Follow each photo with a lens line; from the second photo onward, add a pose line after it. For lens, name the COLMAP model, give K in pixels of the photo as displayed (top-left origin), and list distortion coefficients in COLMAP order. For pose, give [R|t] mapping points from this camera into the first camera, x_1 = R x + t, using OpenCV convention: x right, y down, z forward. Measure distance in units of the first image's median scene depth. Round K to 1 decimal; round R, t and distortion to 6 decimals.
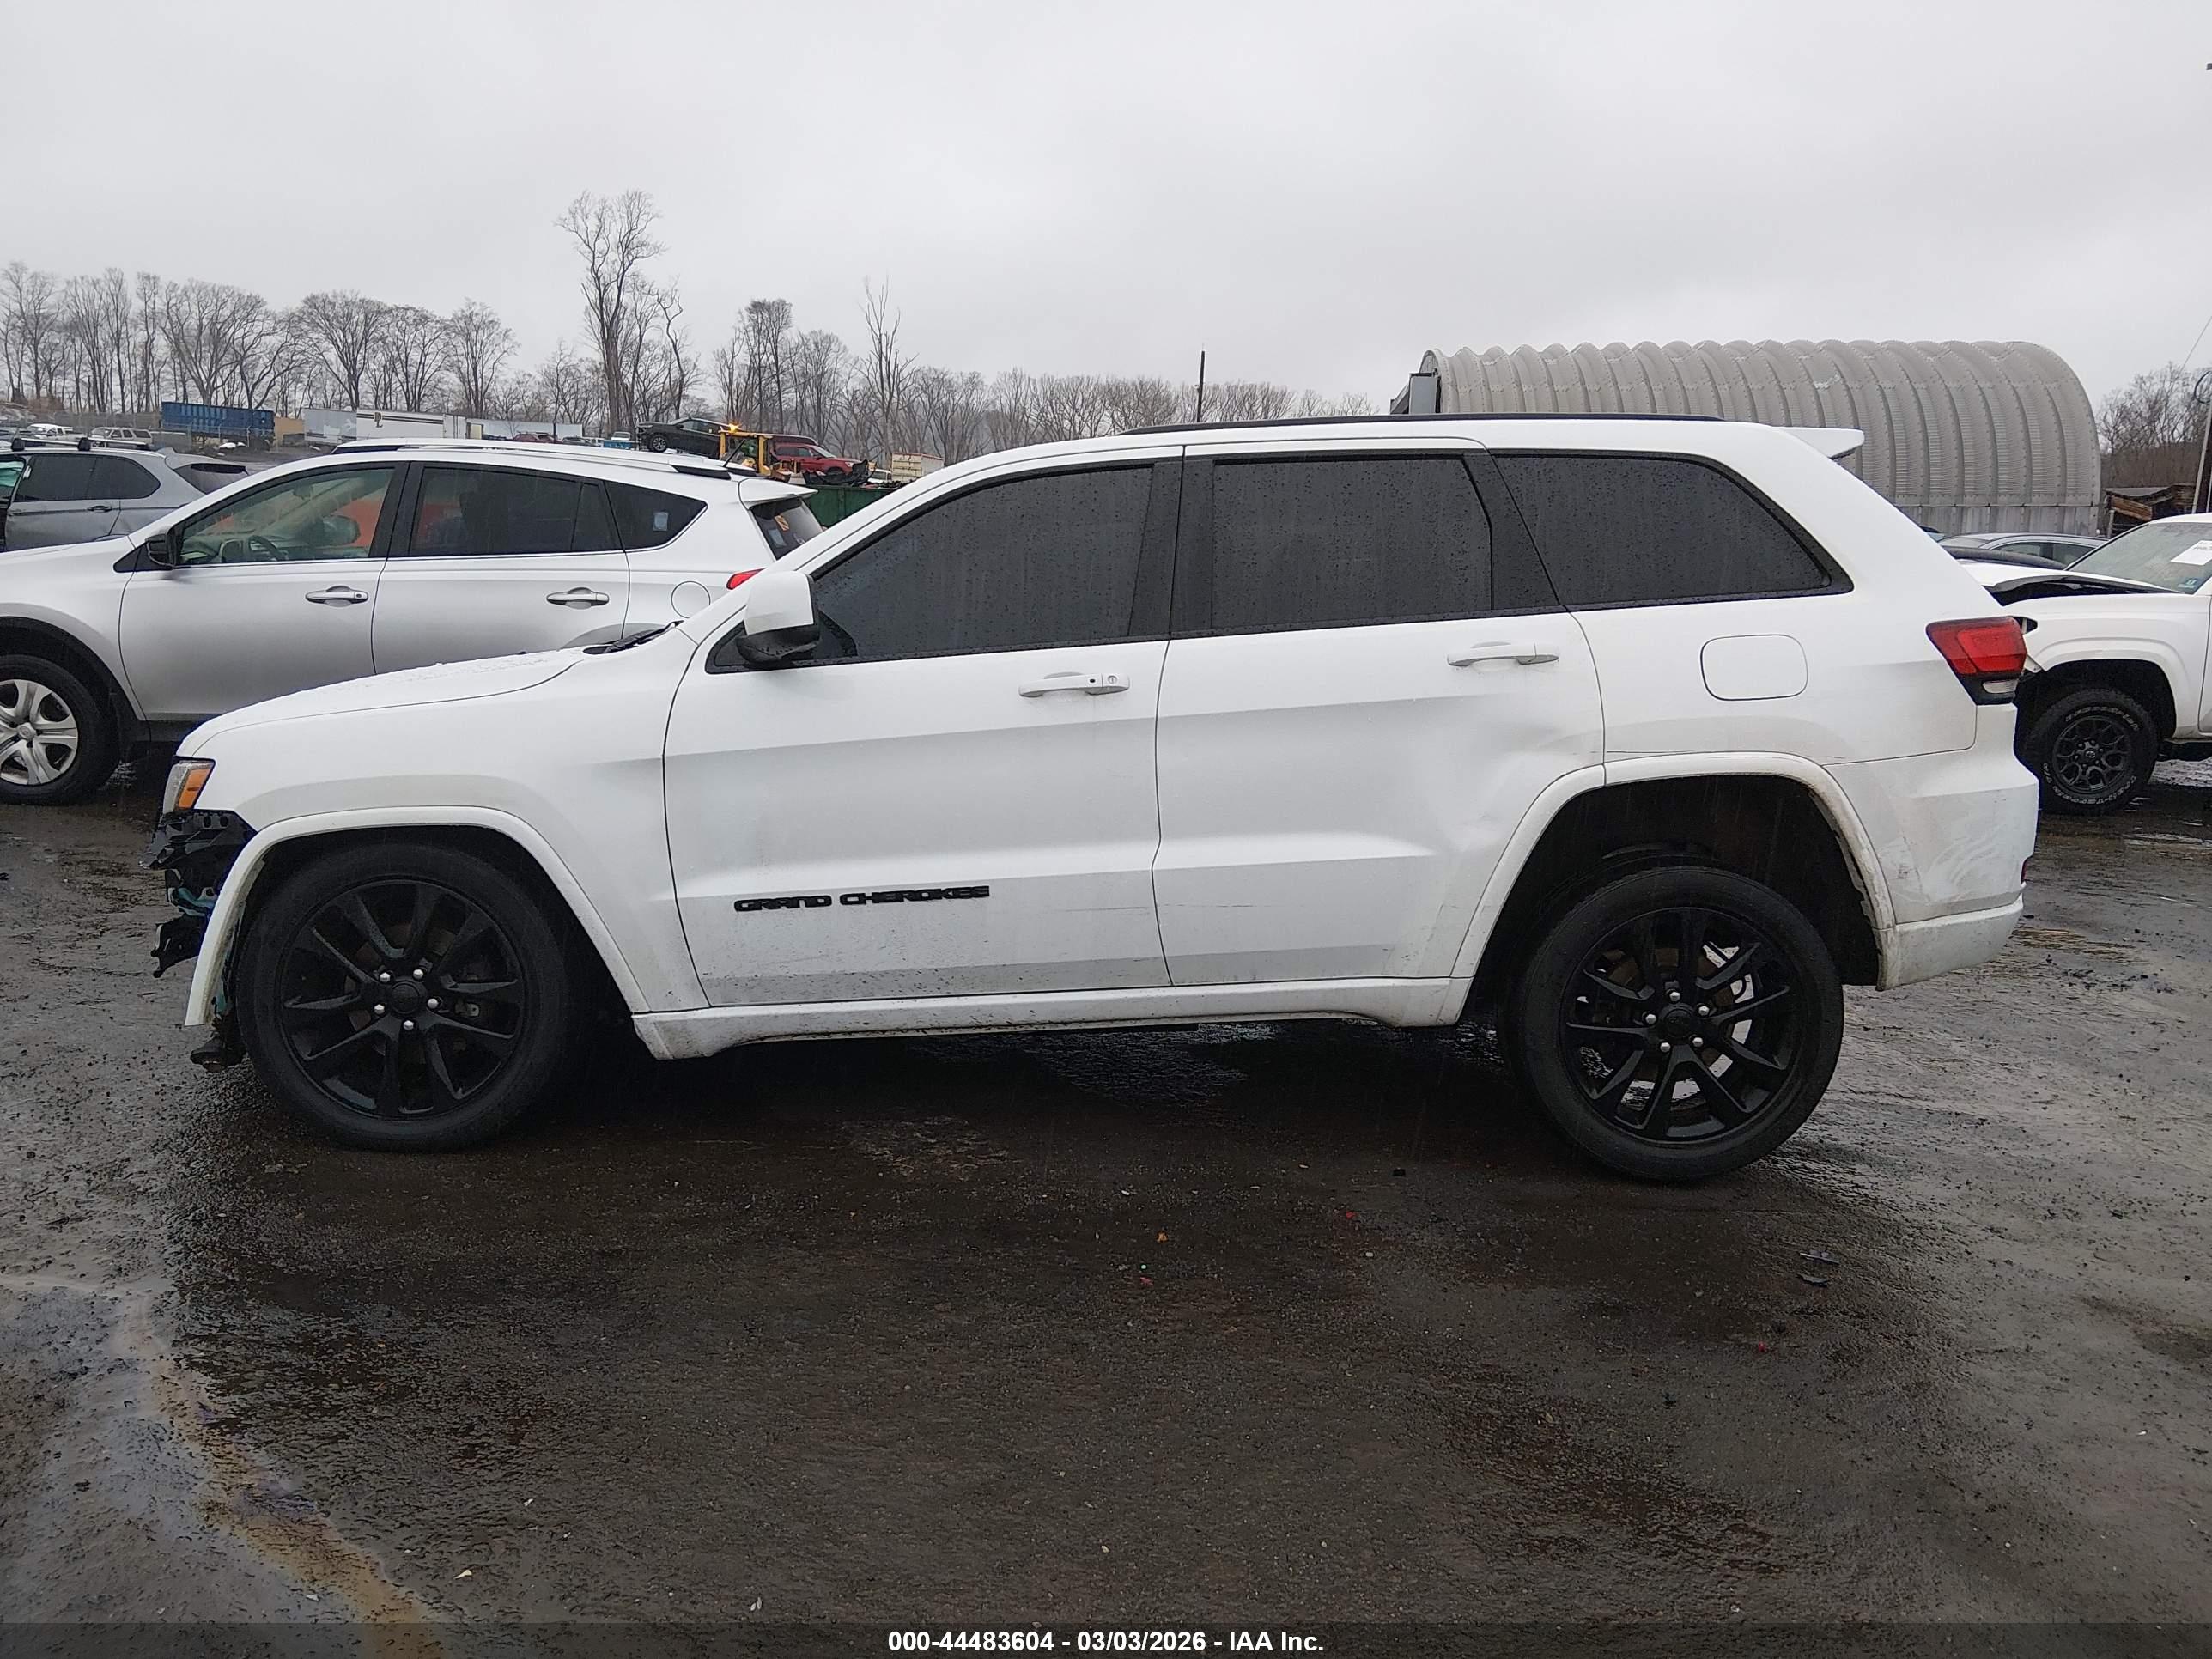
lens RADIAL K [[1712.4, 0, 1110.7], [0, 1712.4, 814.8], [0, 0, 1]] dist [0.055760, -0.067751]
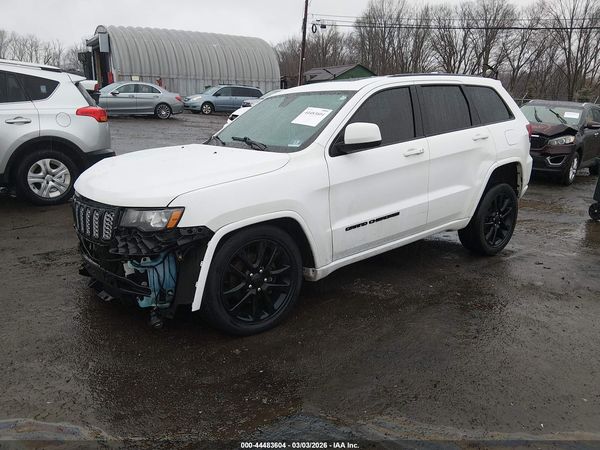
lens RADIAL K [[464.5, 0, 298.1], [0, 464.5, 229.3], [0, 0, 1]] dist [0.055760, -0.067751]
pose [[0.788134, -0.169542, 0.591693, -0.802005], [0.082035, 0.981673, 0.172015, -0.104089], [-0.610013, -0.087031, 0.787597, 0.366663]]
